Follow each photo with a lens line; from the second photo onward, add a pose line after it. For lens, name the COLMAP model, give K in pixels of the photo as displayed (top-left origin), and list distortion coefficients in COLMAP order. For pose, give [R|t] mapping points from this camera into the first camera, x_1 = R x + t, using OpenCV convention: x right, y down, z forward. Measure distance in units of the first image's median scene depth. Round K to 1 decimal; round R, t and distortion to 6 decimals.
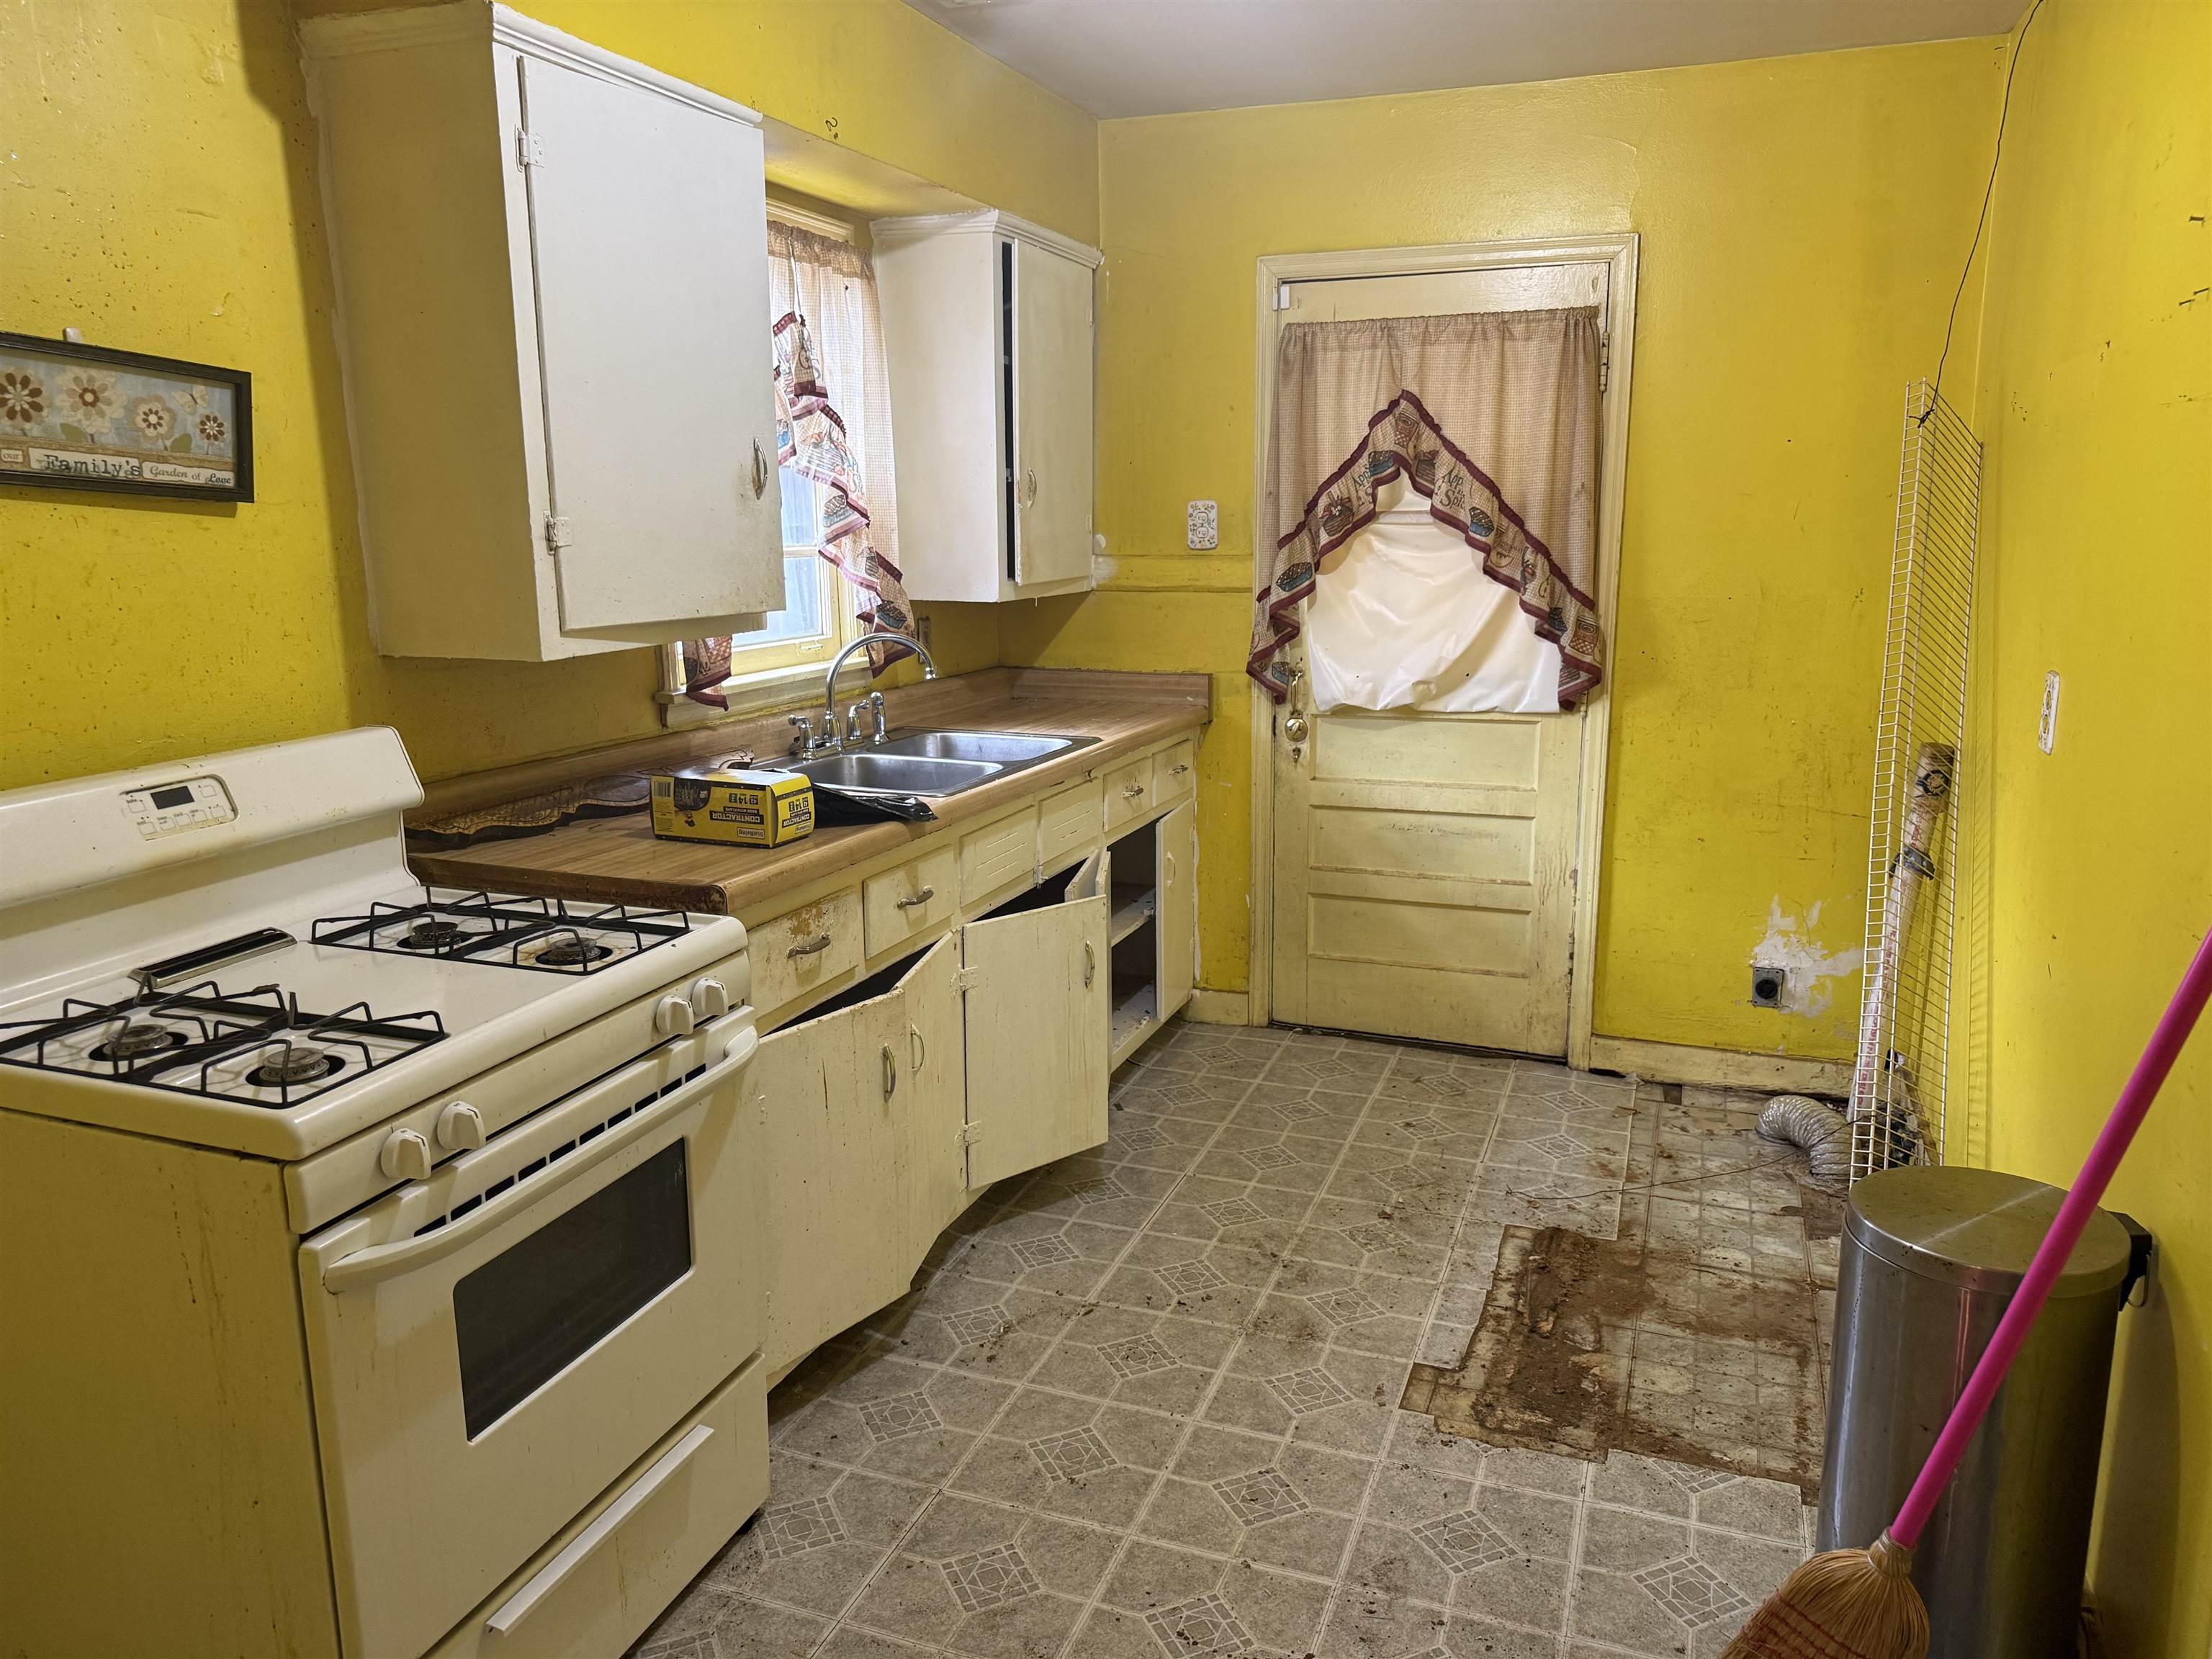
lens RADIAL K [[1553.7, 0, 1105.5], [0, 1553.7, 820.4], [0, 0, 1]] dist [0.038931, -0.052362]
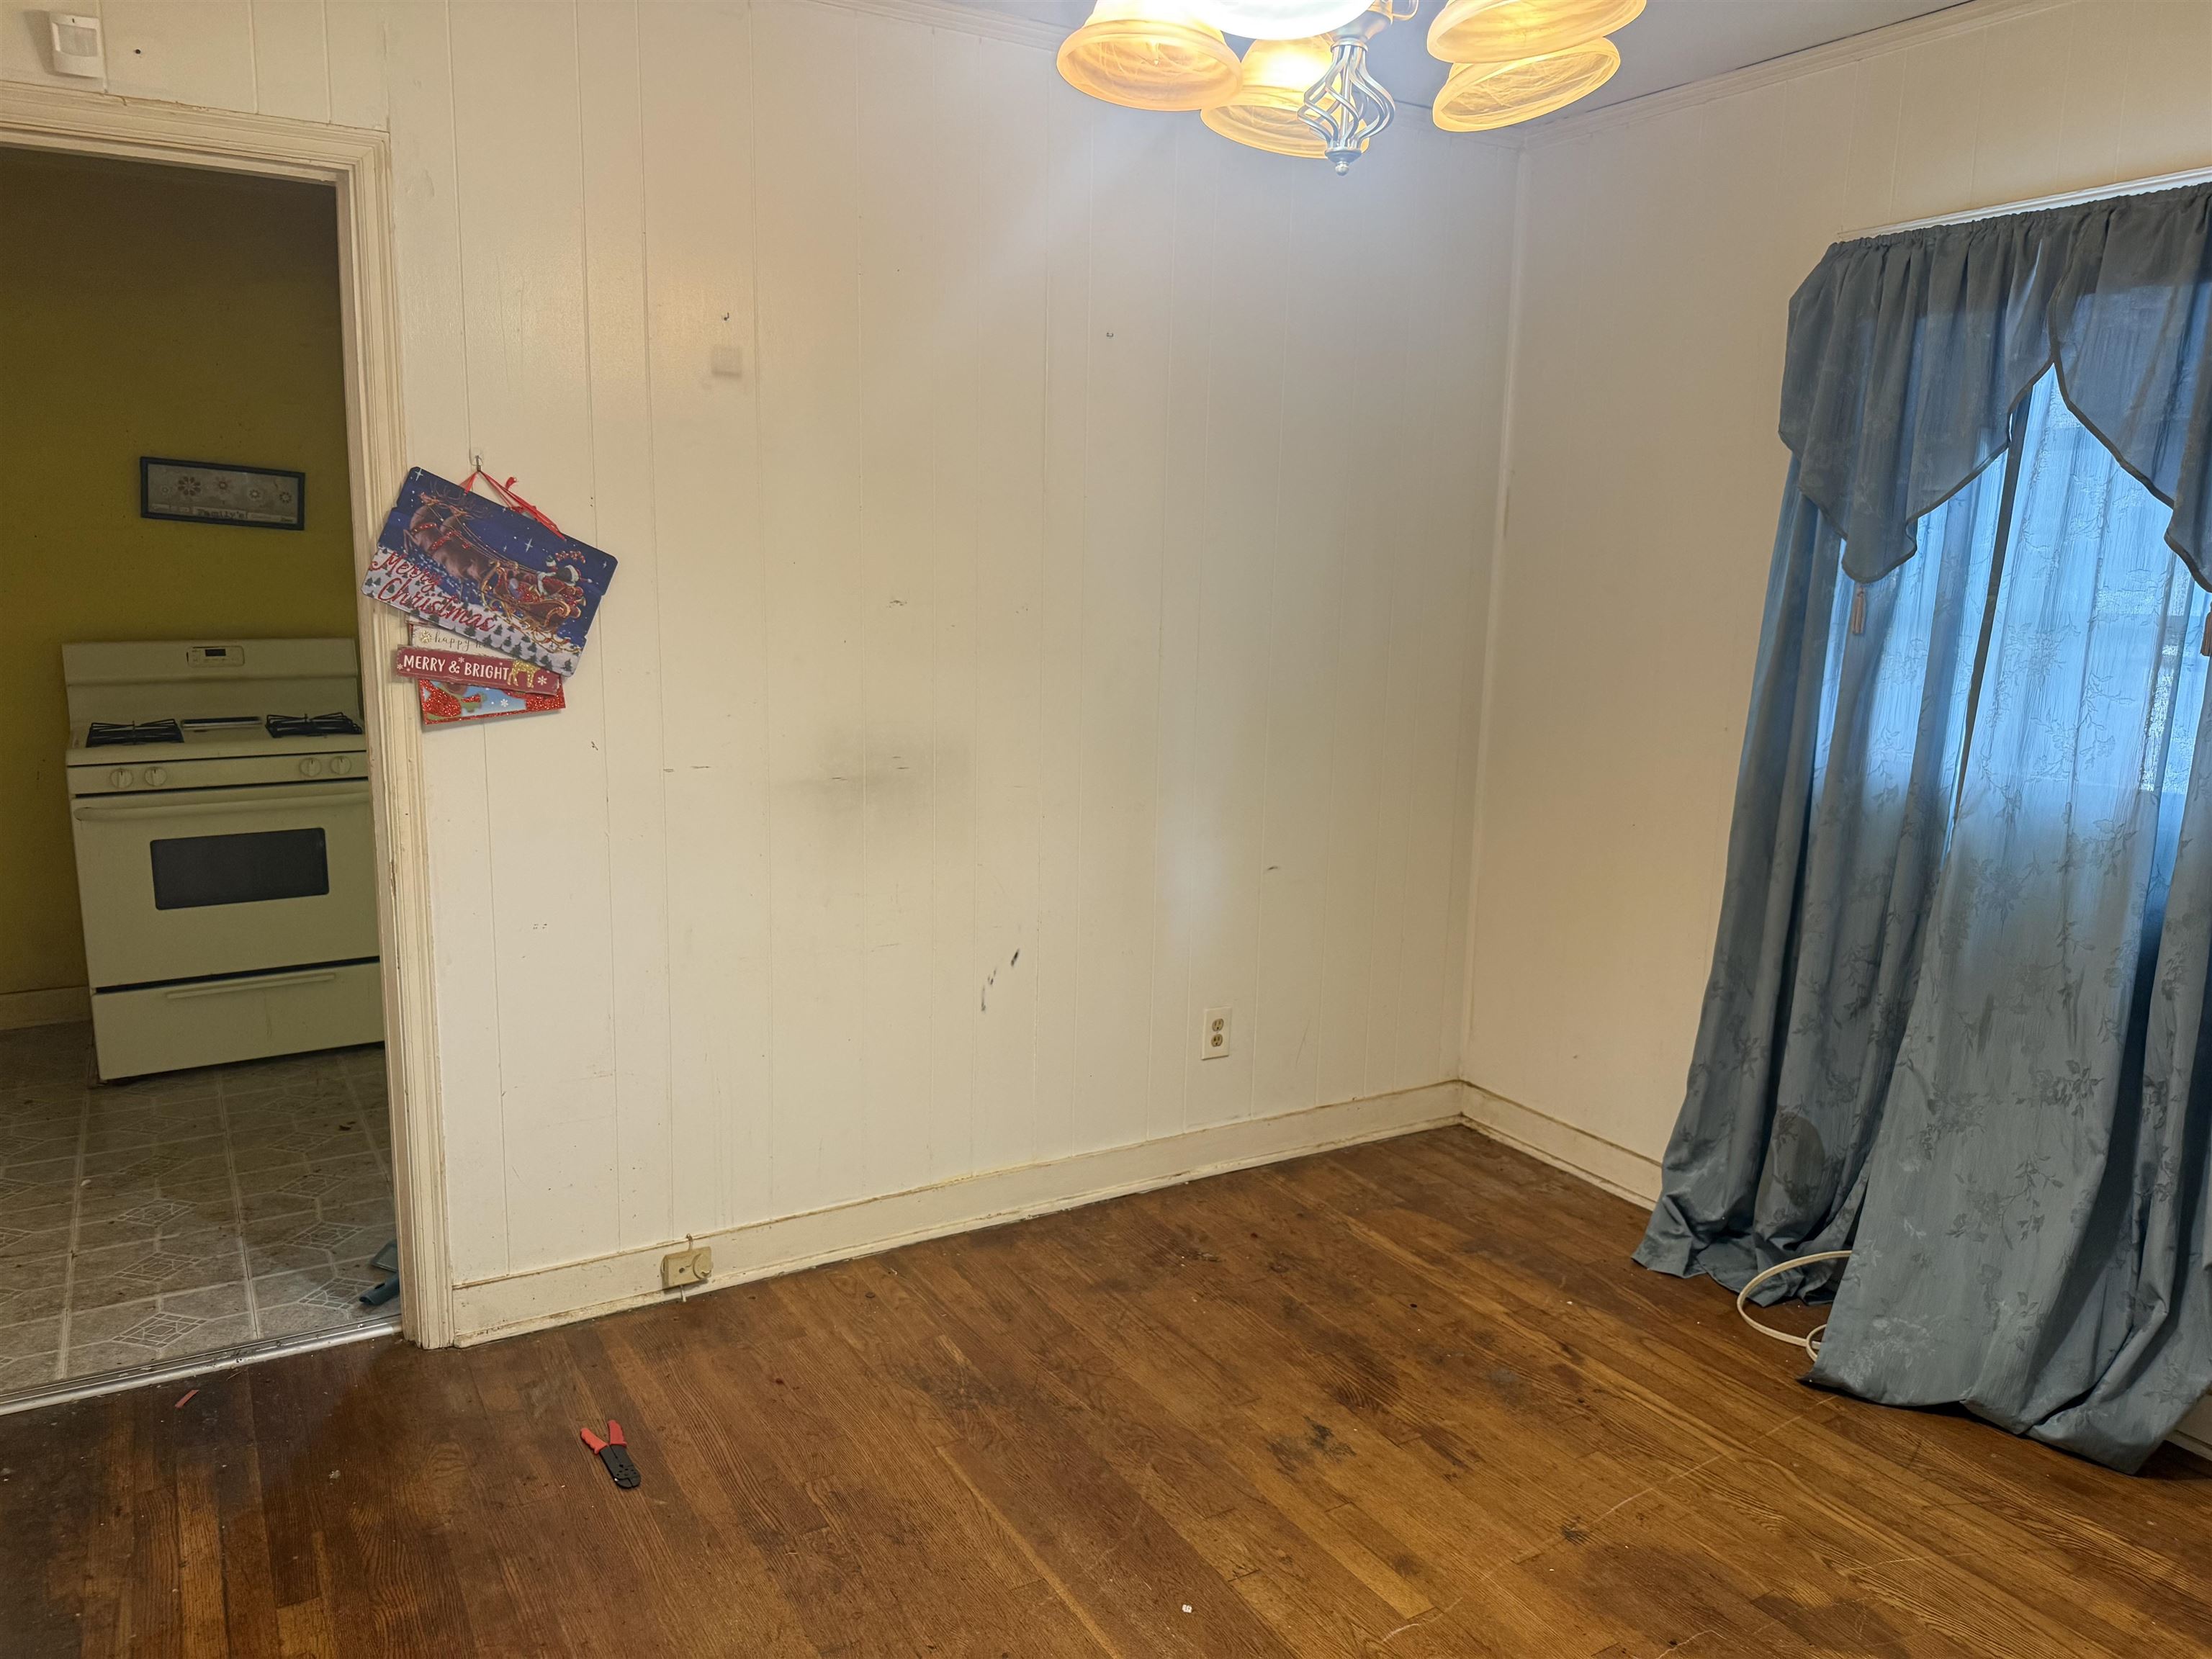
lens RADIAL K [[1553.7, 0, 1103.1], [0, 1553.7, 837.7], [0, 0, 1]] dist [0.038931, -0.052362]
pose [[0.793025, 0.136705, -0.593652, 1.916329], [-0.144618, 0.988885, 0.034531, -0.014119], [0.591774, 0.058469, 0.803980, -0.097937]]
